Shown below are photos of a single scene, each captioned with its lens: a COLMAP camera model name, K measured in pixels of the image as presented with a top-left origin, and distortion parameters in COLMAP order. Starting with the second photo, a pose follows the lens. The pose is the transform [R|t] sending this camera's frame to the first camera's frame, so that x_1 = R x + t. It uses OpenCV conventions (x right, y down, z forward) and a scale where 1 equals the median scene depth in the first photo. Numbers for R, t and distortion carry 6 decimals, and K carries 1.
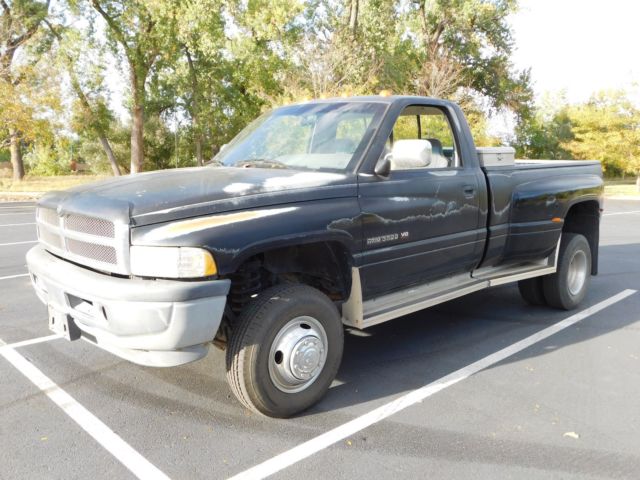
lens RADIAL K [[565.8, 0, 320.0], [0, 565.8, 240.0], [0, 0, 1]] dist [-0.015784, 0.005240]
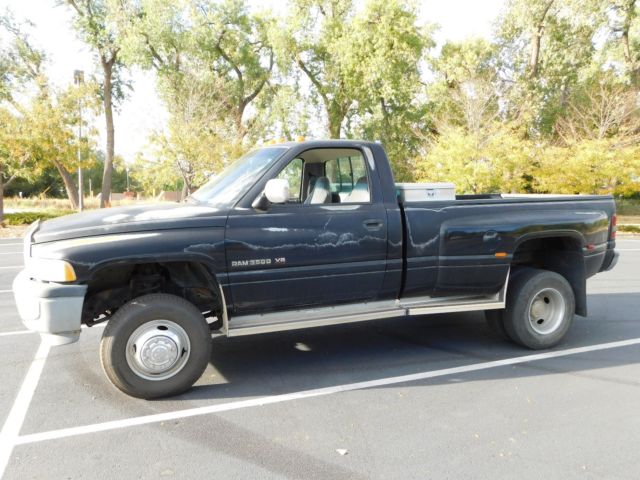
lens RADIAL K [[525.3, 0, 320.0], [0, 525.3, 240.0], [0, 0, 1]] dist [-0.006771, 0.011179]
pose [[0.927242, 0.029087, -0.373331, 0.476412], [-0.048925, 0.997843, -0.043771, -0.005846], [0.371252, 0.058852, 0.926665, 0.023440]]
